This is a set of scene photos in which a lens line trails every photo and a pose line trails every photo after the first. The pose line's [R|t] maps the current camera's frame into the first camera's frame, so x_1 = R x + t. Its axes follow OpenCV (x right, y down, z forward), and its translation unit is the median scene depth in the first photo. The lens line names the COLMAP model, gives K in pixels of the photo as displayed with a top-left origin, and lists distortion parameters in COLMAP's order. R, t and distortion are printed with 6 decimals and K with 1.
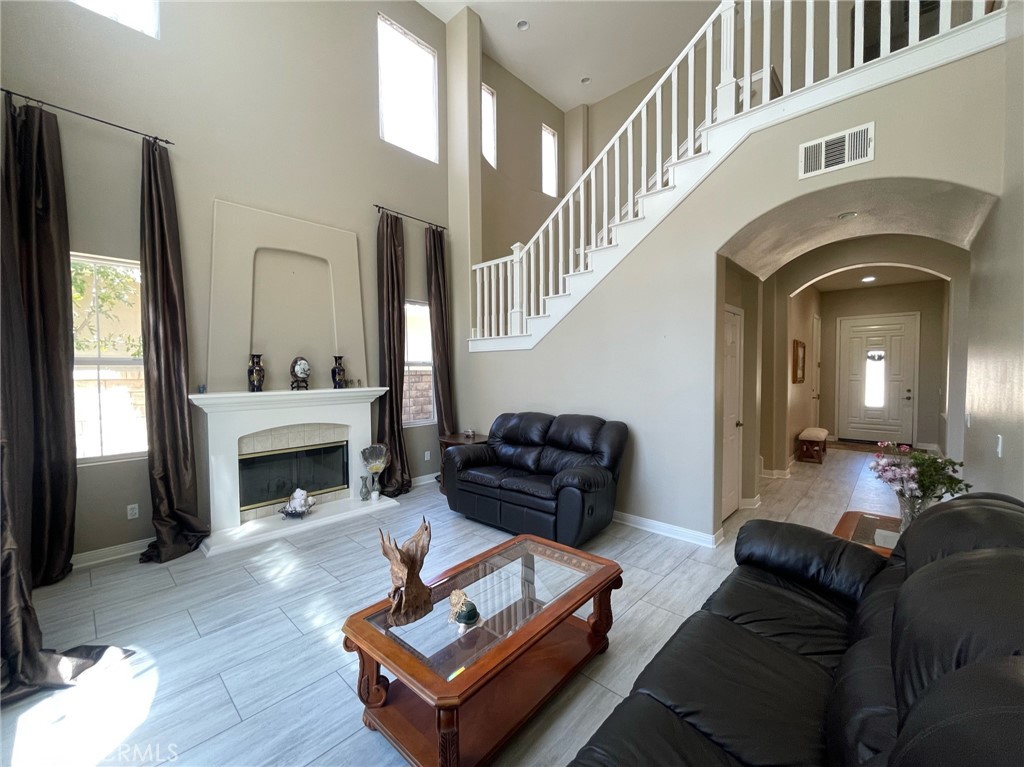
lens RADIAL K [[413.6, 0, 497.9], [0, 413.6, 386.4], [0, 0, 1]] dist [-0.000600, -0.001392]
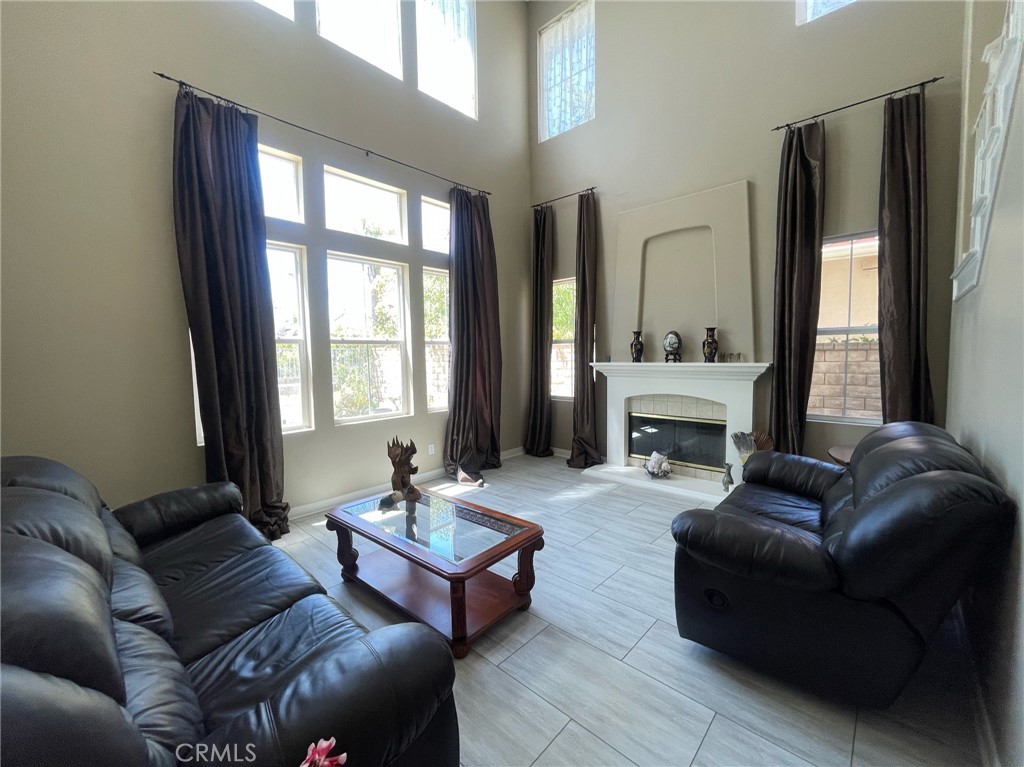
lens RADIAL K [[413.6, 0, 509.6], [0, 413.6, 380.9], [0, 0, 1]] dist [-0.000600, -0.001392]
pose [[0.025227, 0.076625, -0.996741, 0.622888], [-0.022450, 0.996850, 0.076065, -0.015857], [0.999430, 0.020458, 0.026868, 0.605170]]
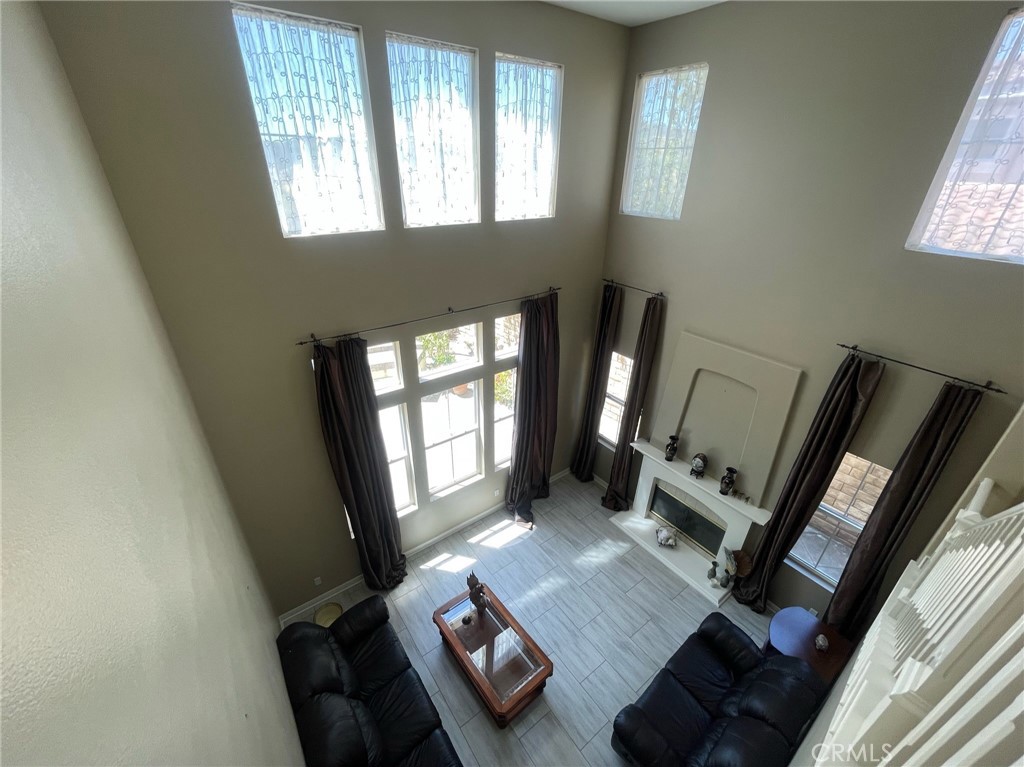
lens RADIAL K [[413.6, 0, 510.9], [0, 413.6, 384.9], [0, 0, 1]] dist [-0.000600, -0.001392]
pose [[-0.156308, 0.464035, -0.871917, 0.640578], [-0.055547, 0.877241, 0.476826, -0.878825], [0.986145, 0.122964, -0.111344, 0.596829]]
